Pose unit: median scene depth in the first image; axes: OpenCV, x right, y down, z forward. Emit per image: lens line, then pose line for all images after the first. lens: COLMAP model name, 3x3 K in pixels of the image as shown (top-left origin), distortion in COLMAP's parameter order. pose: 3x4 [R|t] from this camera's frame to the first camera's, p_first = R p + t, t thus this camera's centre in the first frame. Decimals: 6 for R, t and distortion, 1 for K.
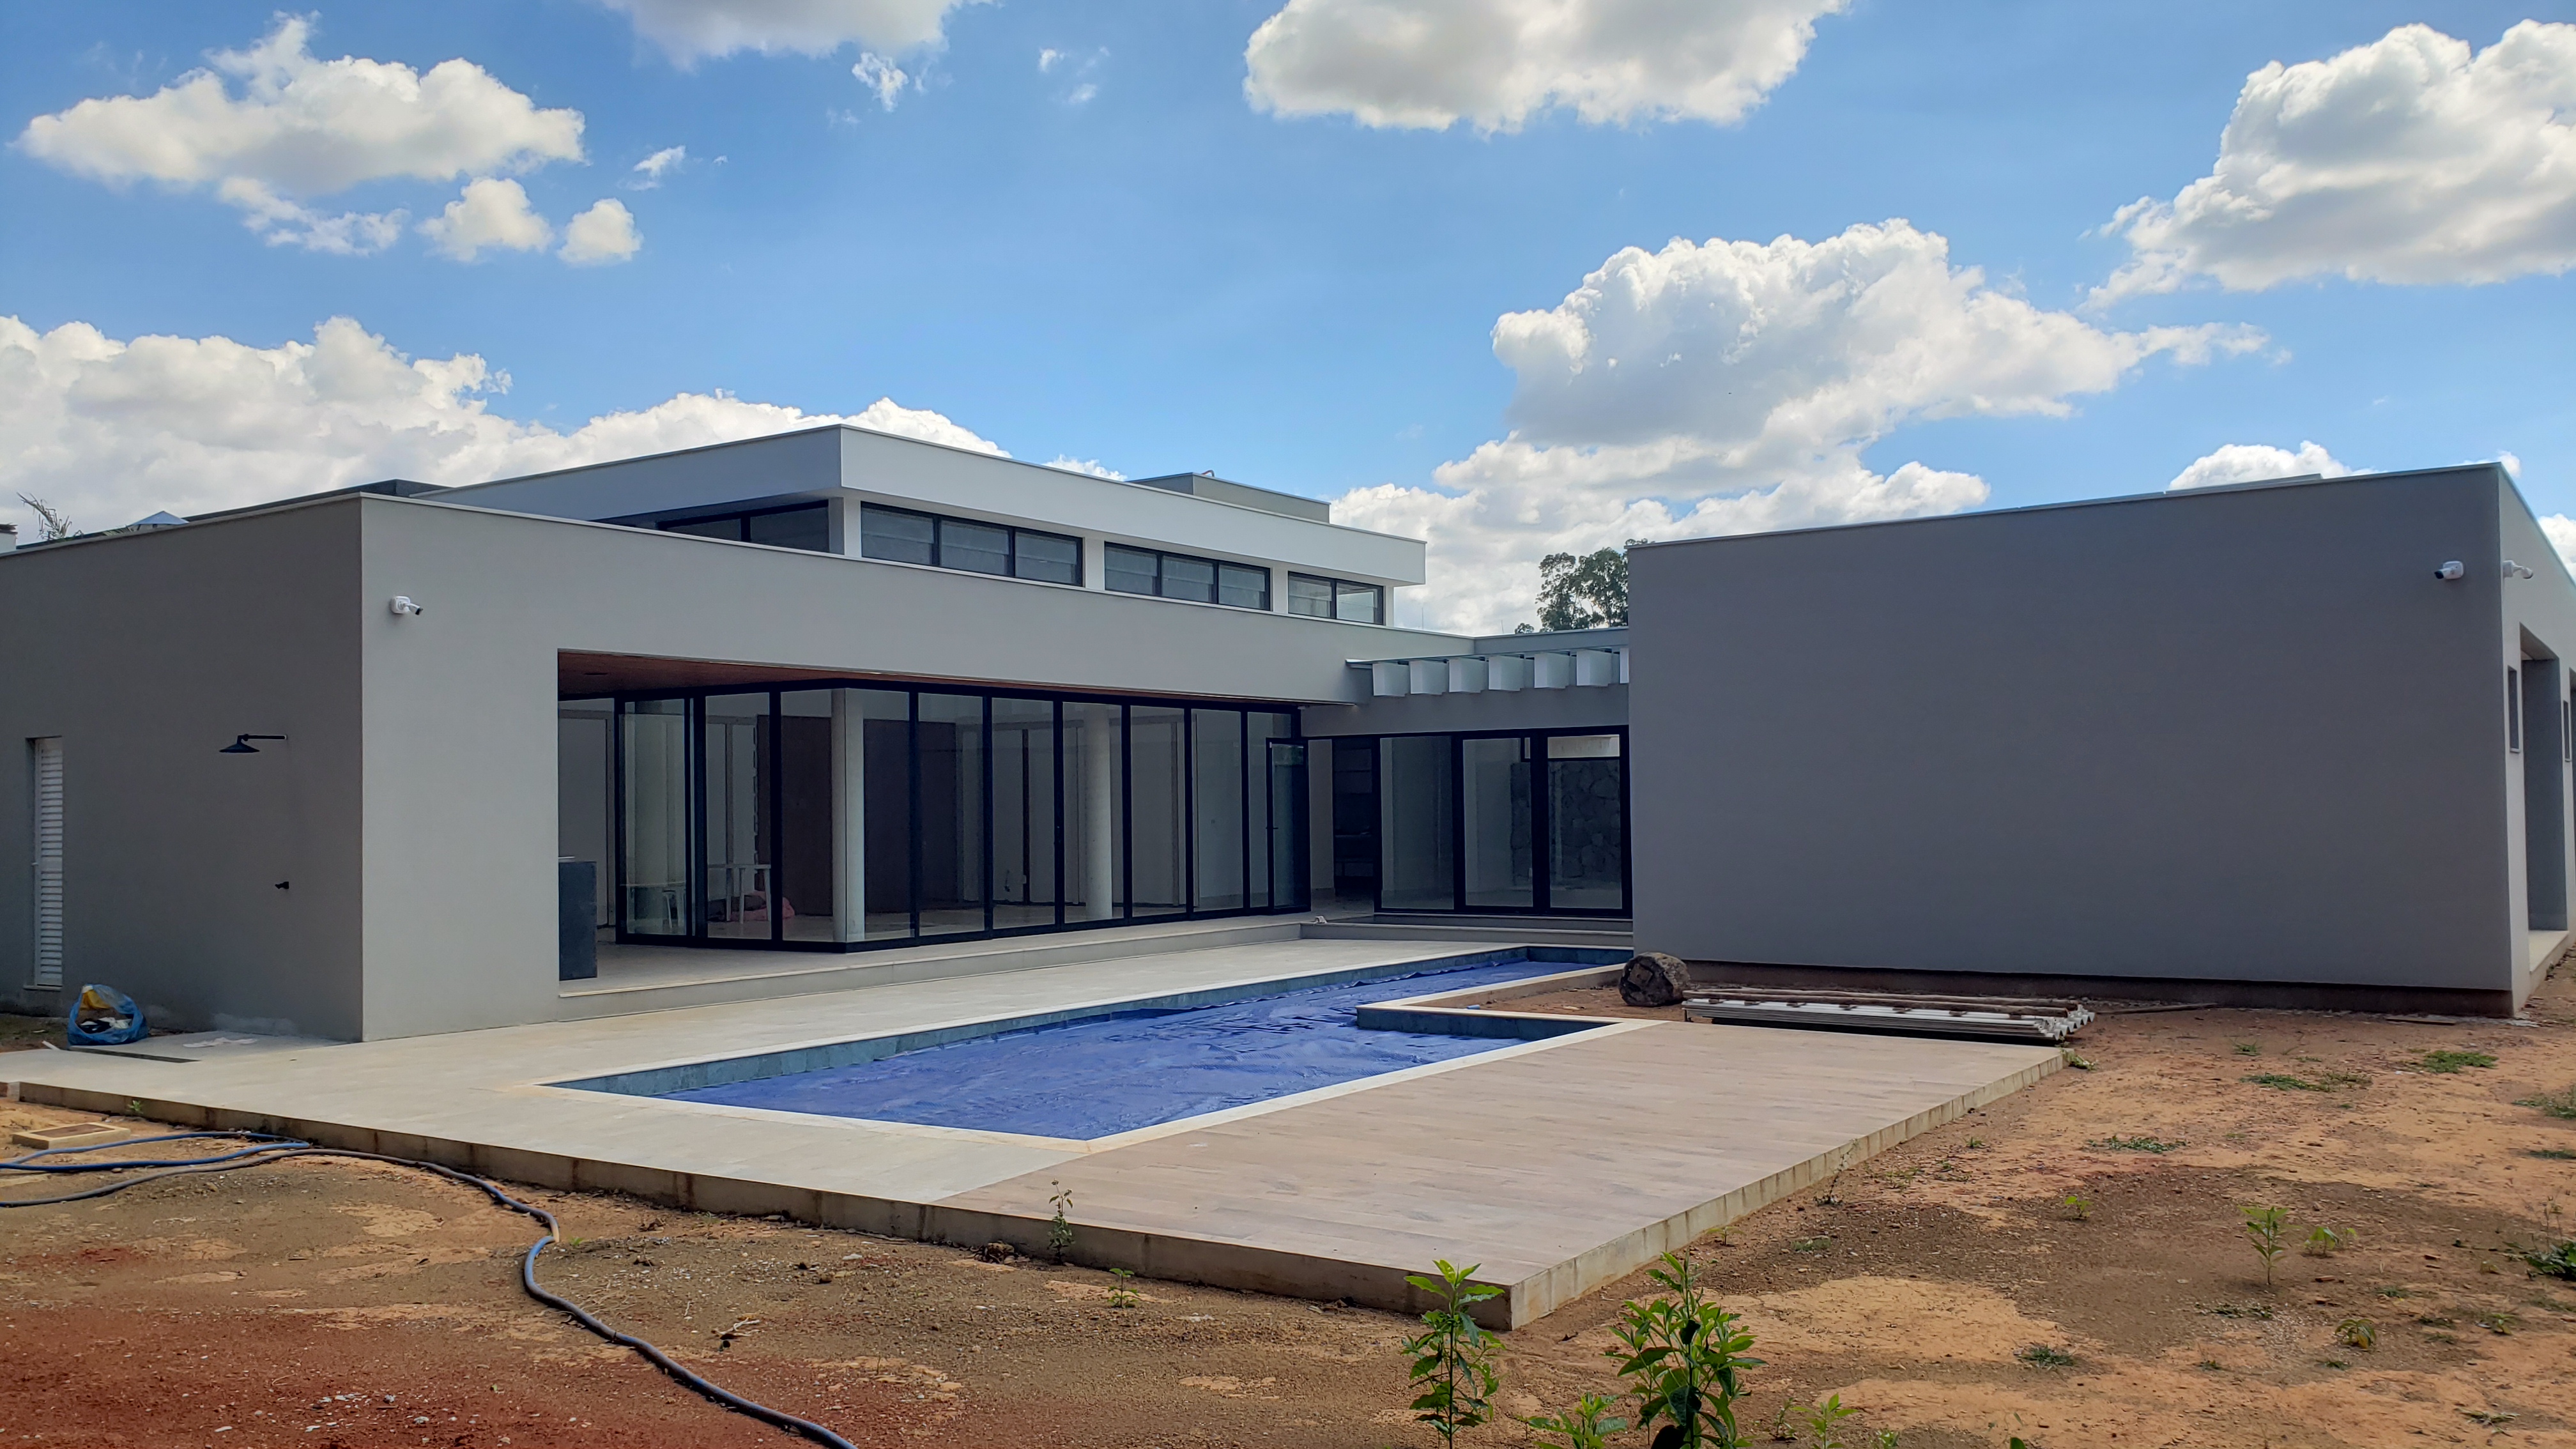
lens RADIAL K [[2035.1, 0, 1288.0], [0, 2035.1, 724.5], [0, 0, 1]] dist [0.002947, -0.002410]
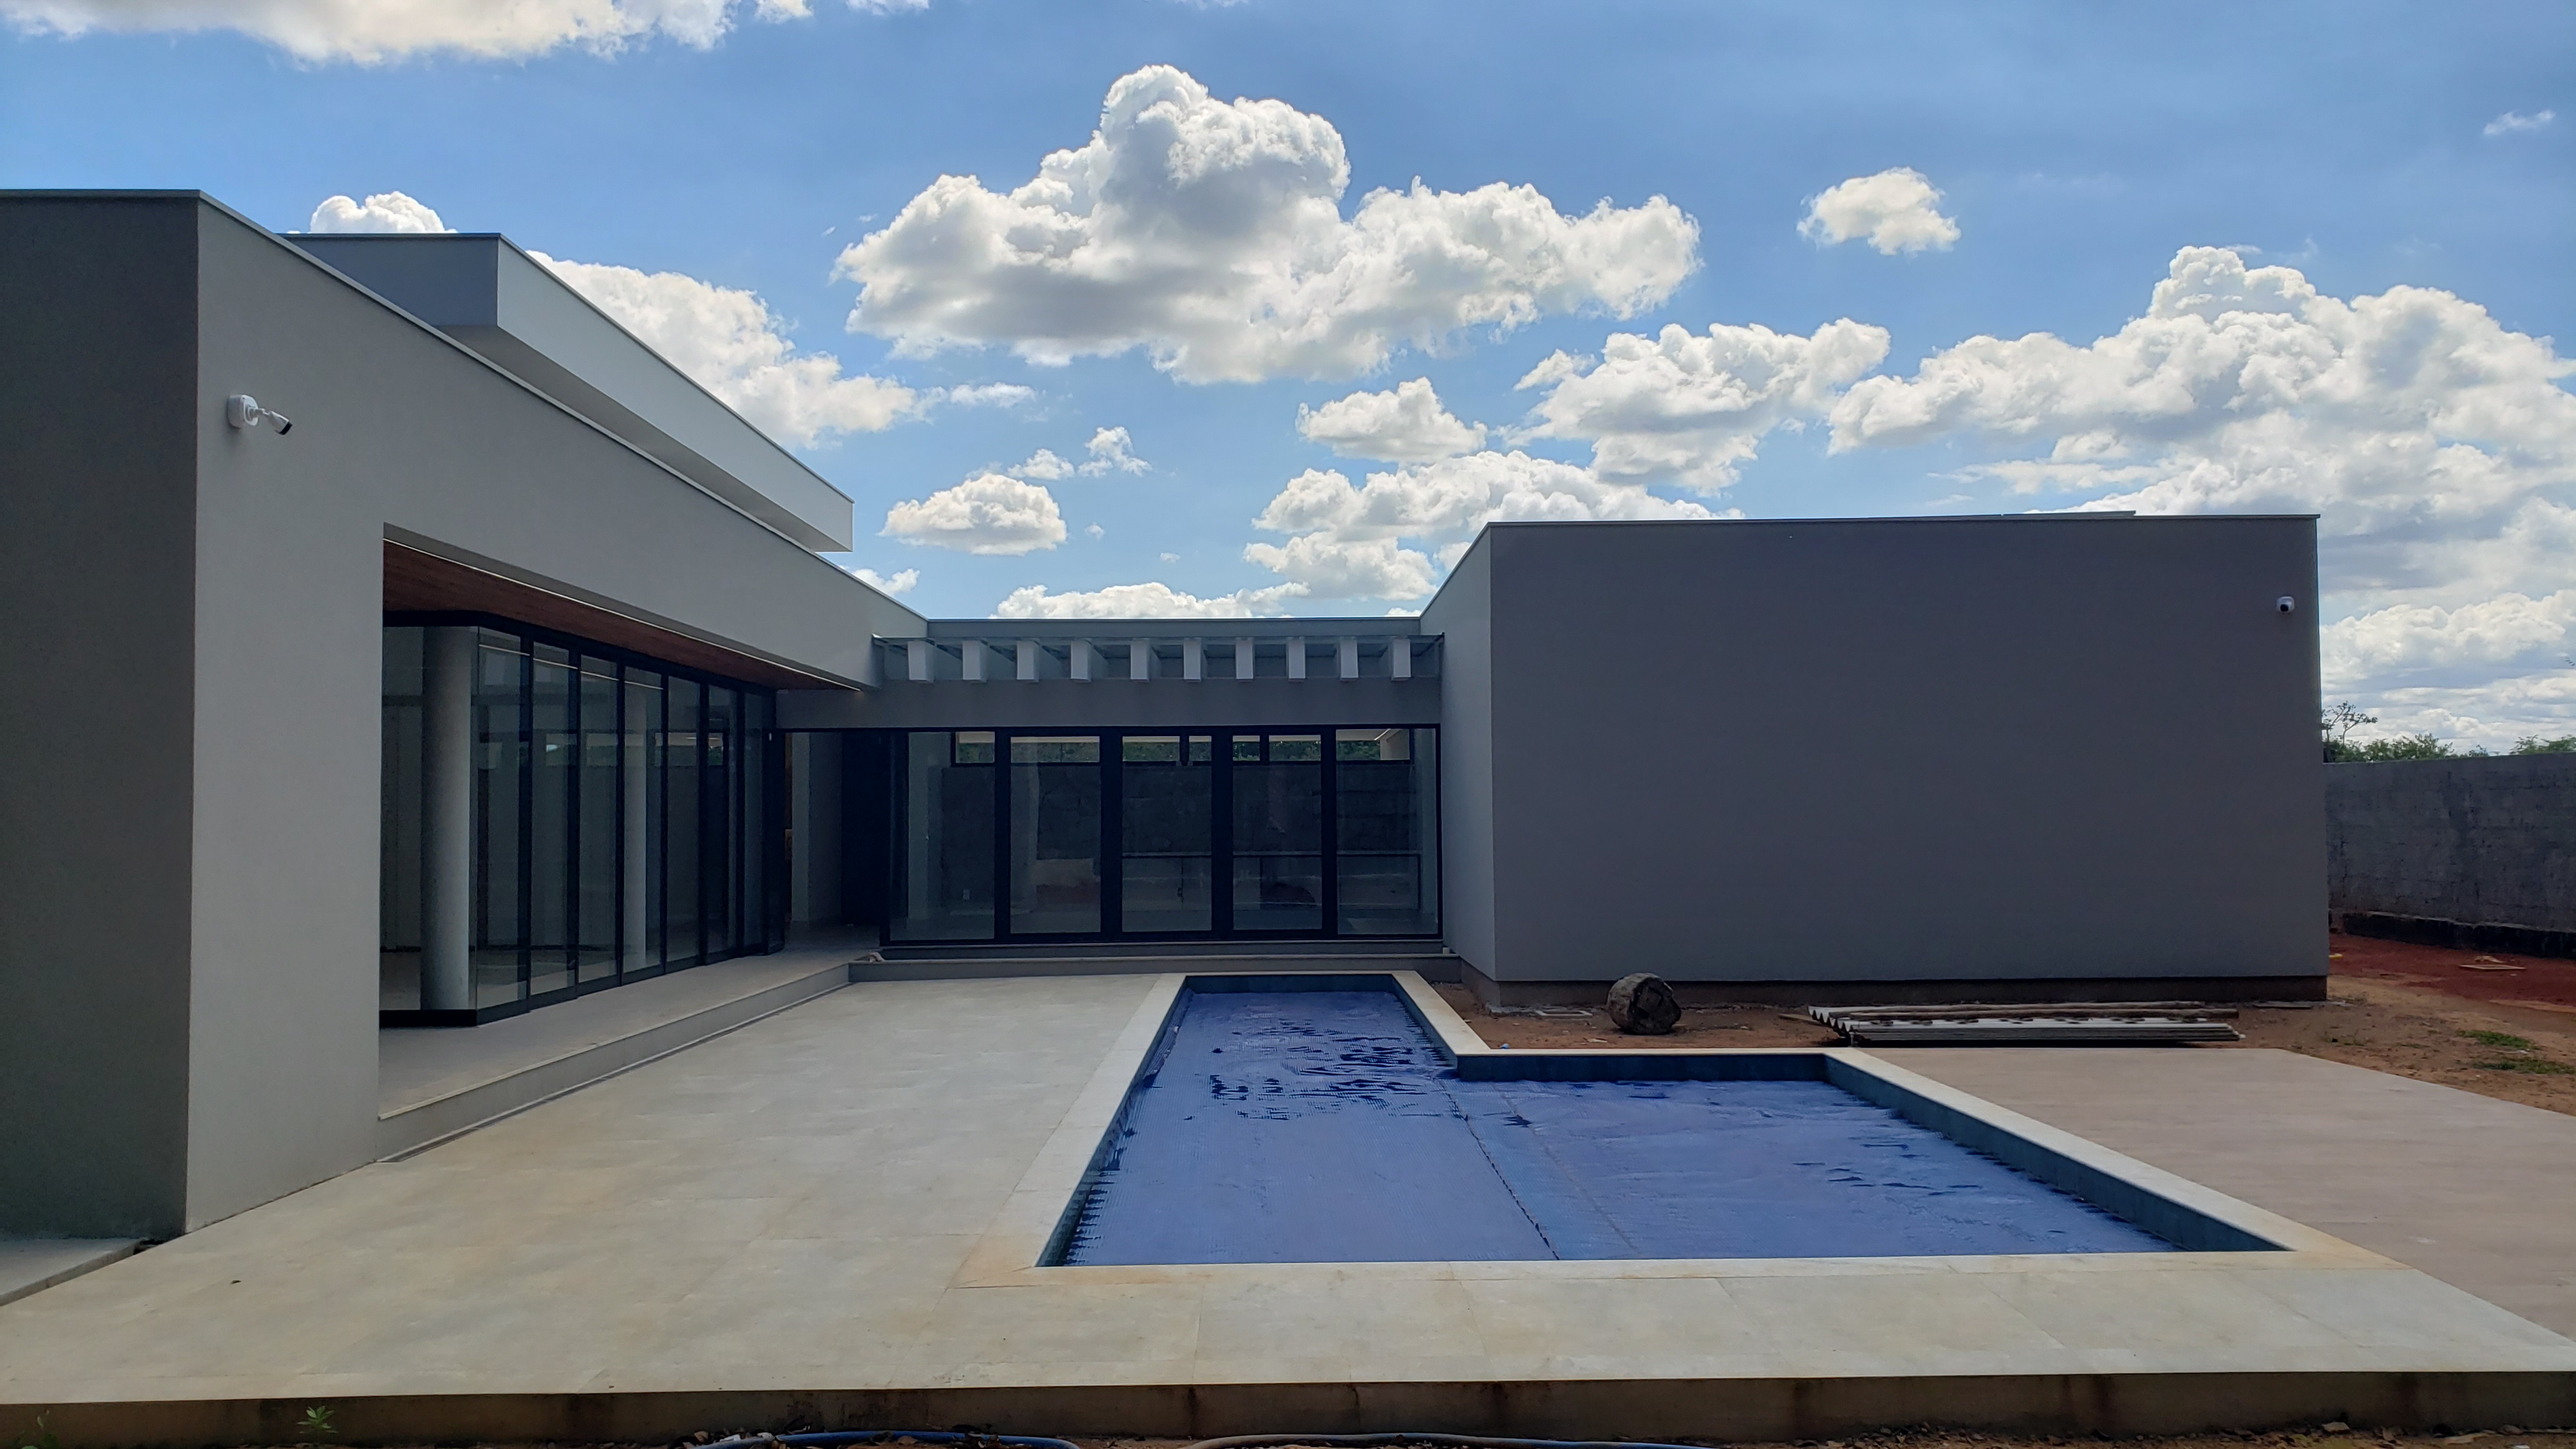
lens RADIAL K [[2035.1, 0, 1288.0], [0, 2035.1, 724.5], [0, 0, 1]] dist [0.002947, -0.002410]
pose [[0.811487, 0.033391, 0.583415, -0.426017], [-0.026130, 0.999441, -0.020857, 0.022771], [-0.583786, 0.001681, 0.811906, 0.327082]]
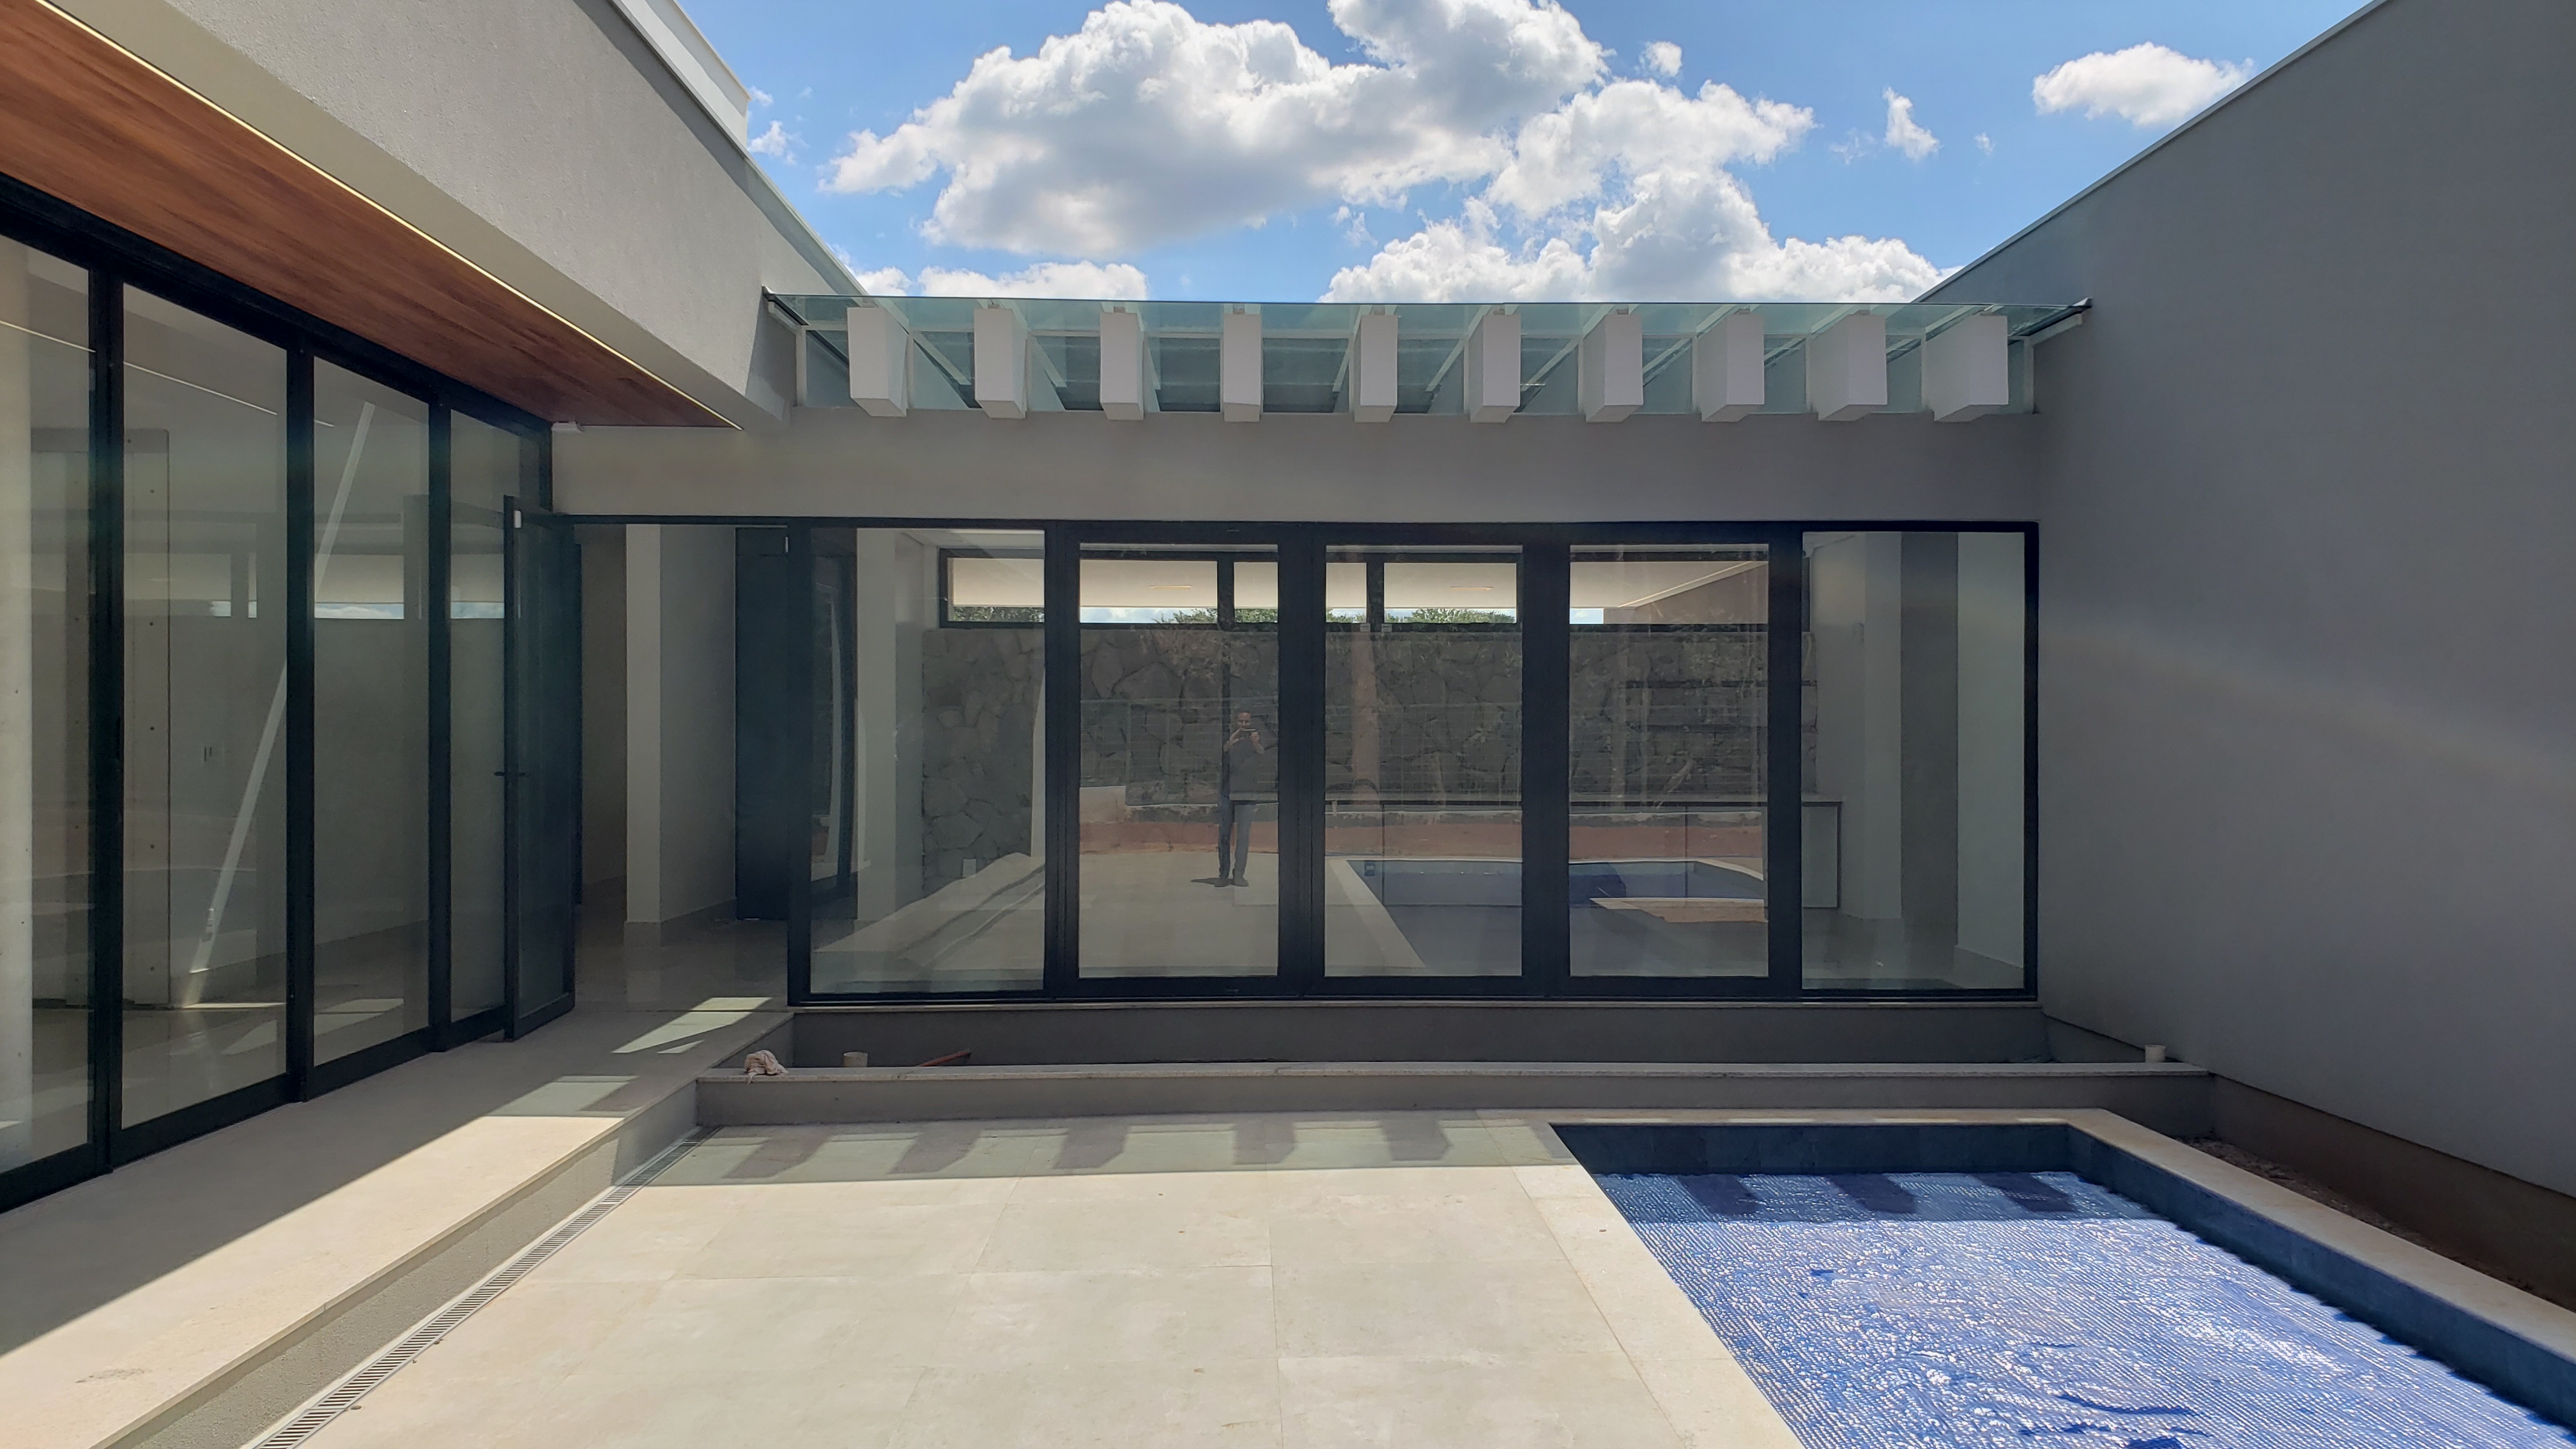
lens RADIAL K [[2035.1, 0, 1288.0], [0, 2035.1, 724.5], [0, 0, 1]] dist [0.002947, -0.002410]
pose [[0.802258, 0.015181, 0.596785, -0.150681], [-0.036332, 0.999065, 0.023426, 0.041435], [-0.595871, -0.040476, 0.802060, 0.897019]]
